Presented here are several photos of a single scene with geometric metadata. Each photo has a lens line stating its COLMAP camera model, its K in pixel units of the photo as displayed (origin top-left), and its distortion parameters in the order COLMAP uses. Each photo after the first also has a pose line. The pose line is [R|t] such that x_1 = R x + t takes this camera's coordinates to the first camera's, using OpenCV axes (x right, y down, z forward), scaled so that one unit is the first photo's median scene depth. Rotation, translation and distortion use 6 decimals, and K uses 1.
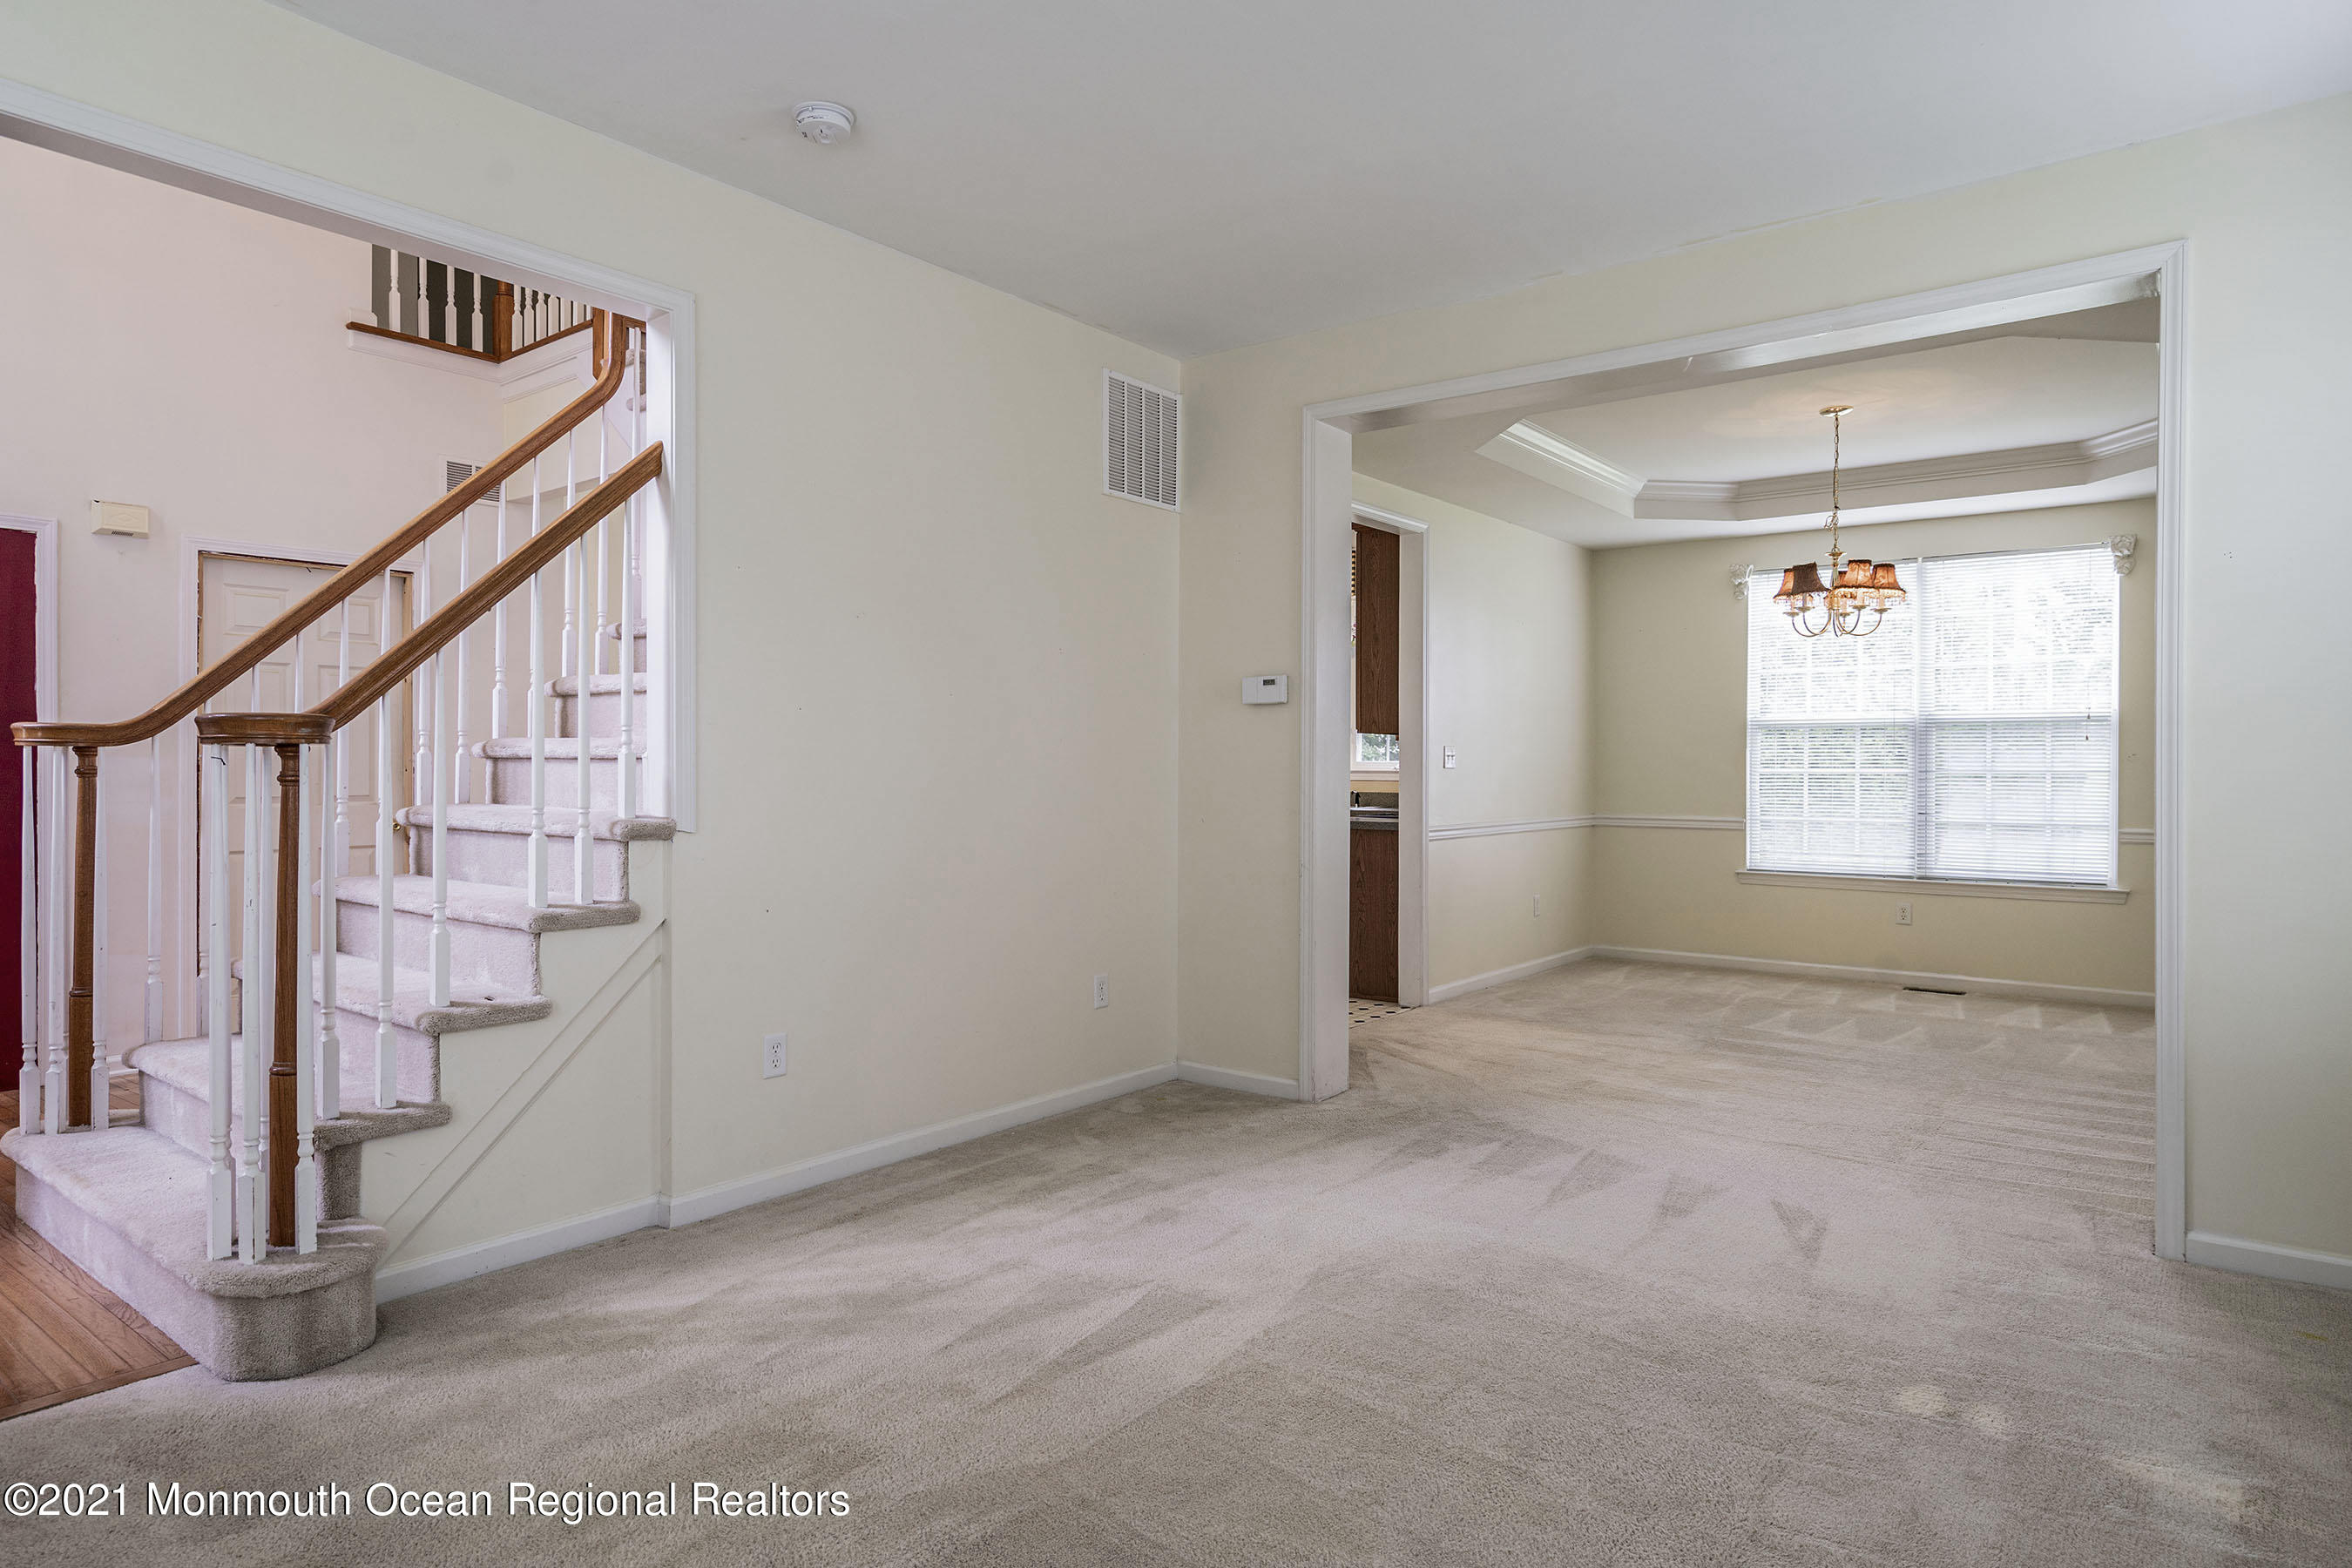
lens RADIAL K [[1442.4, 0, 1118.7], [0, 1442.4, 770.7], [0, 0, 1]] dist [0.008388, 0.005602]
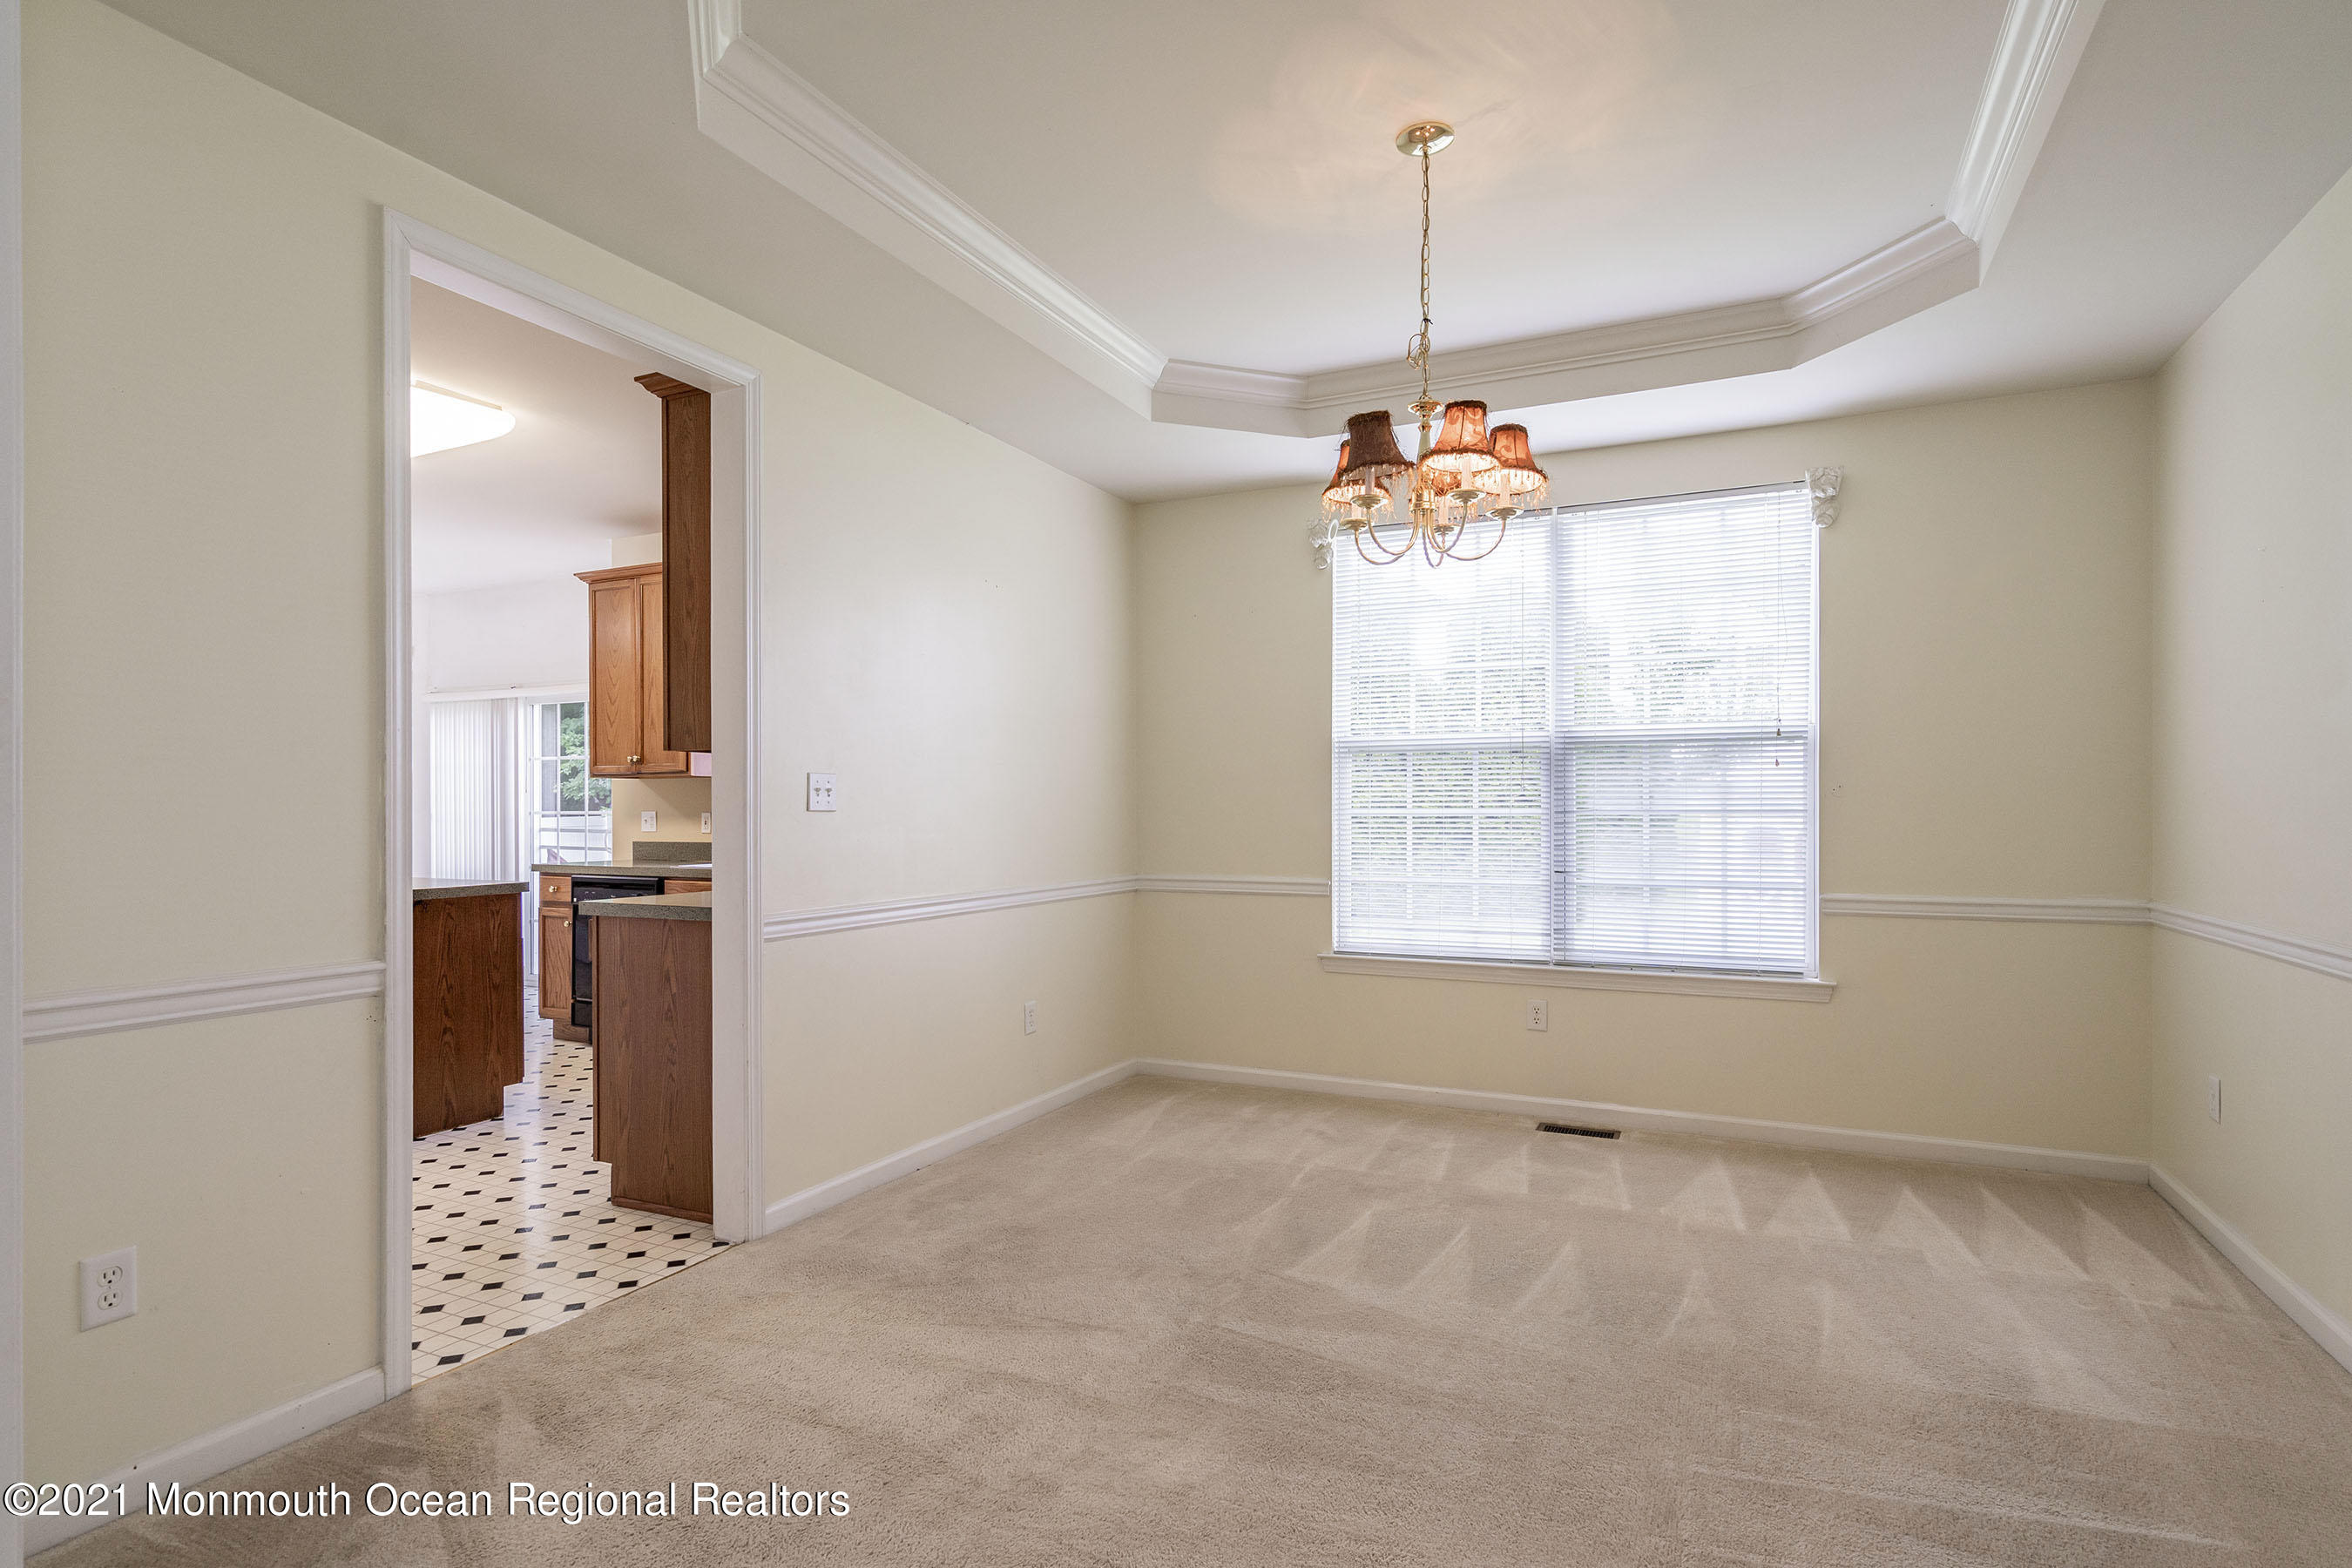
lens RADIAL K [[1183.0, 0, 1169.5], [0, 1183.0, 809.0], [0, 0, 1]] dist [0.001643, 0.001498]
pose [[0.978190, -0.004272, 0.207667, 0.255434], [0.005044, 0.999982, -0.003189, 0.000018], [-0.207649, 0.004167, 0.978194, 0.486088]]
